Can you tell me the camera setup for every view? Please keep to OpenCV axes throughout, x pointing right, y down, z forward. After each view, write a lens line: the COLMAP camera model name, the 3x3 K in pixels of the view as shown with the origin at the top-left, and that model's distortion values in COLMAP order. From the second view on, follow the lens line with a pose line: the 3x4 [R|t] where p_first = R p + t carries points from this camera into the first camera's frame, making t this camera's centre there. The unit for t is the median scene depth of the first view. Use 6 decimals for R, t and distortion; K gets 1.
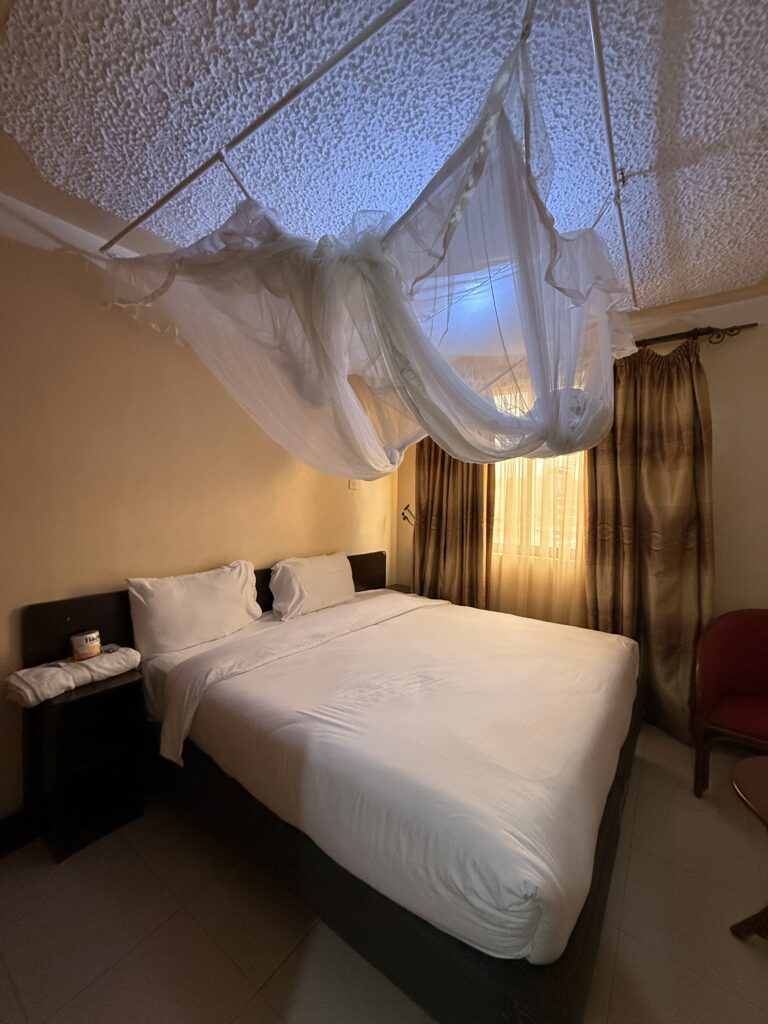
lens RADIAL K [[410.2, 0, 384.6], [0, 410.2, 509.1], [0, 0, 1]] dist [-0.000881, 0.000600]
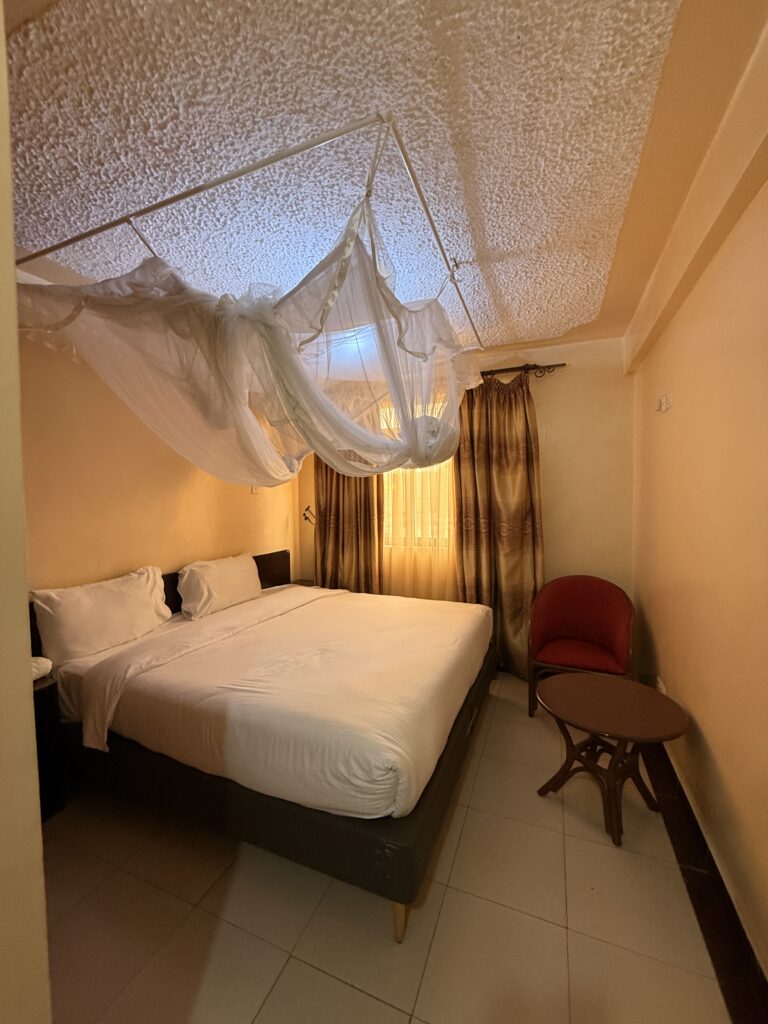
lens RADIAL K [[410.2, 0, 383.0], [0, 410.2, 508.9], [0, 0, 1]] dist [-0.000881, 0.000600]
pose [[0.973845, -0.037388, 0.224114, 0.011561], [0.035285, 0.999288, 0.013381, -0.024116], [-0.224455, -0.005124, 0.974471, -0.254652]]
